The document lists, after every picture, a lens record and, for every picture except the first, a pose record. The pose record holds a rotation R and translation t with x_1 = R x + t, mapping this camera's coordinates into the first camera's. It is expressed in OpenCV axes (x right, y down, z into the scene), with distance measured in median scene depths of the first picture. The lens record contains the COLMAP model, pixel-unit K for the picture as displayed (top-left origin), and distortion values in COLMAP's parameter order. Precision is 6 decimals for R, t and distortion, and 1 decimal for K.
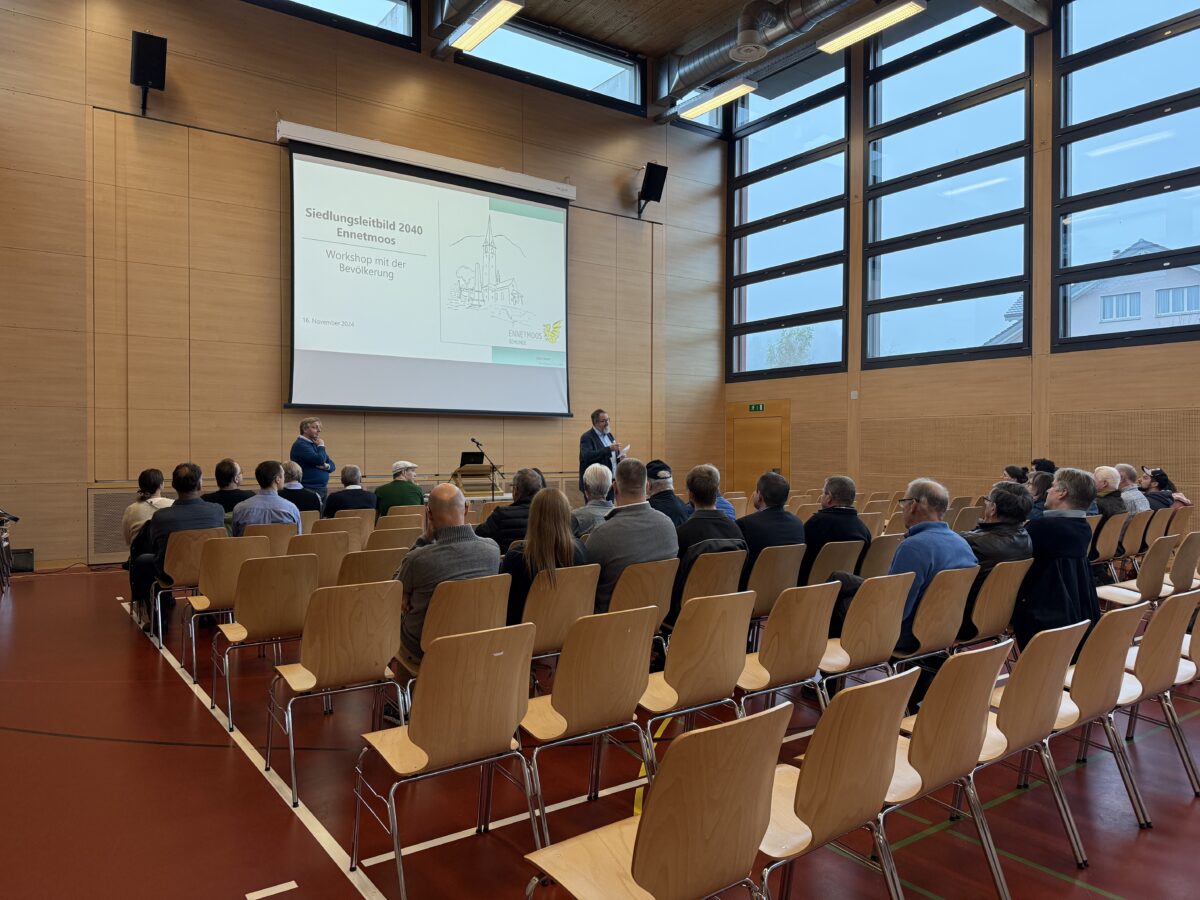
lens RADIAL K [[839.9, 0, 599.4], [0, 839.9, 452.9], [0, 0, 1]] dist [-0.010442, -0.006892]
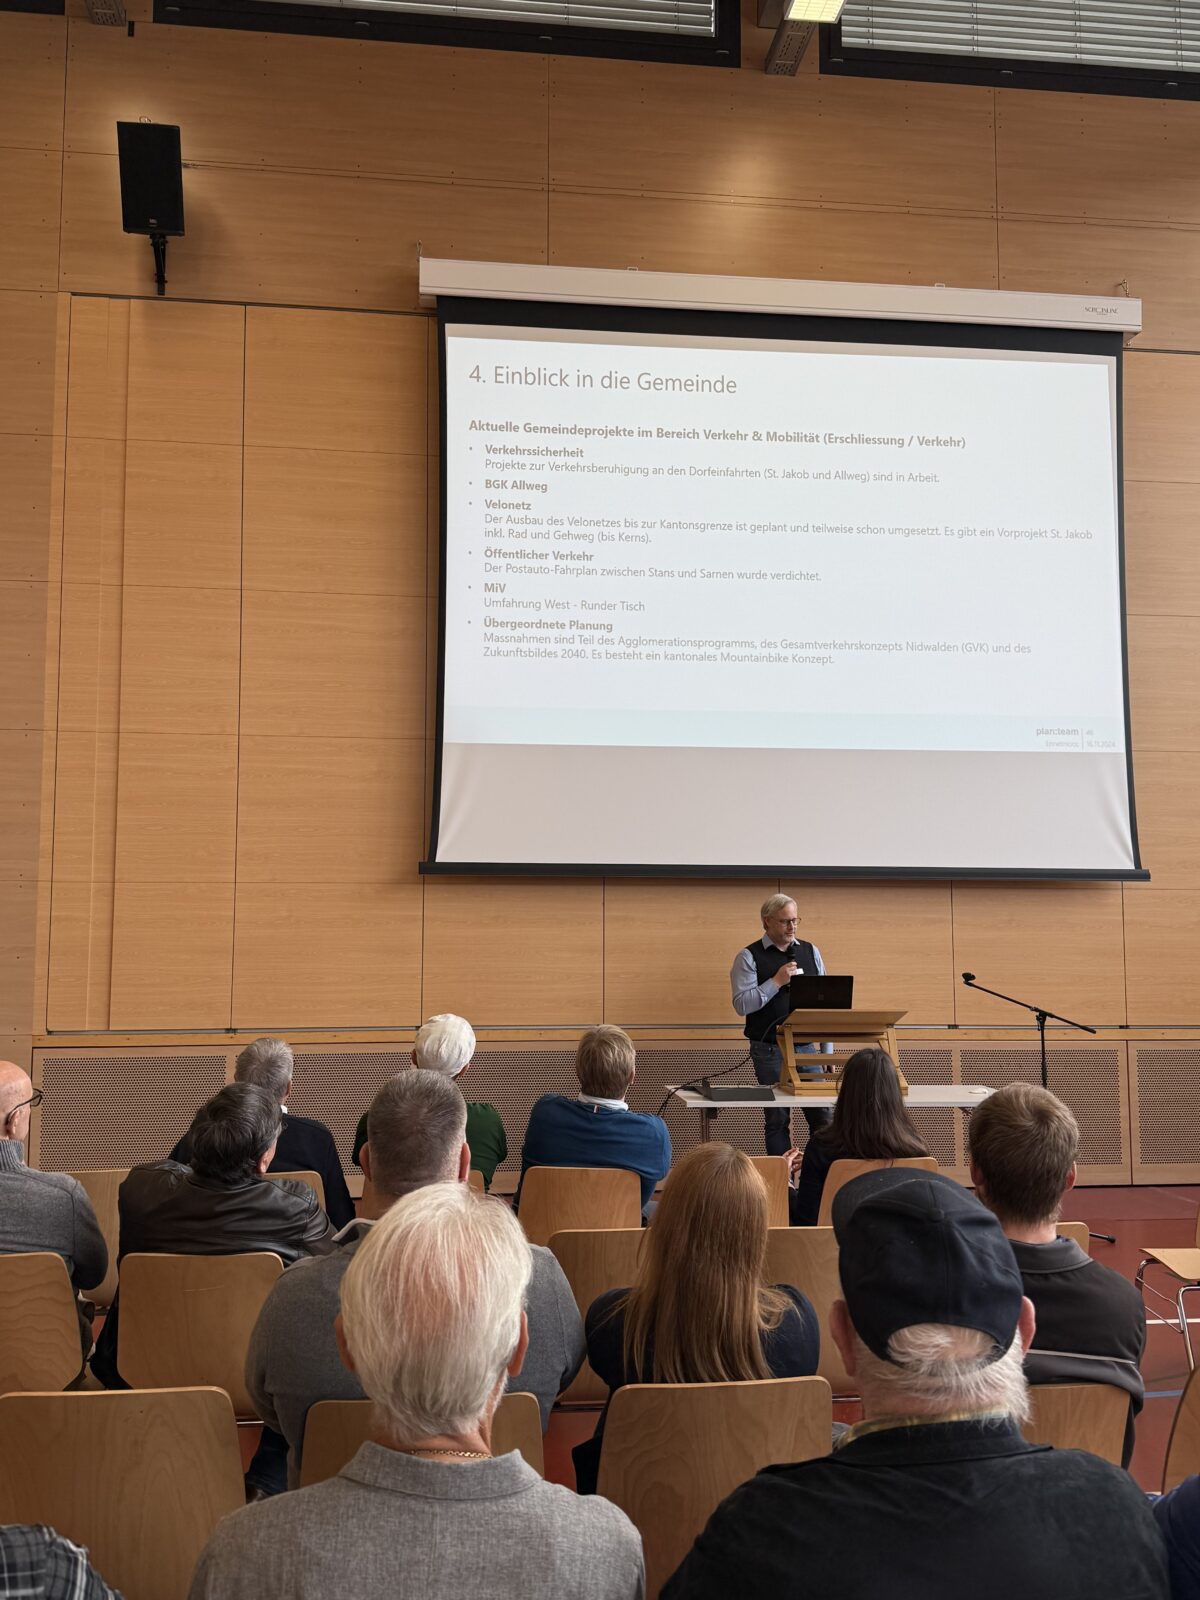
lens RADIAL K [[1441.6, 0, 599.8], [0, 1441.6, 793.6], [0, 0, 1]] dist [0.042737, -0.005808]
pose [[0.875055, -0.048148, -0.481623, 0.086649], [-0.001756, 0.994718, -0.102632, -0.016983], [0.484020, 0.090655, 0.870348, 0.377458]]
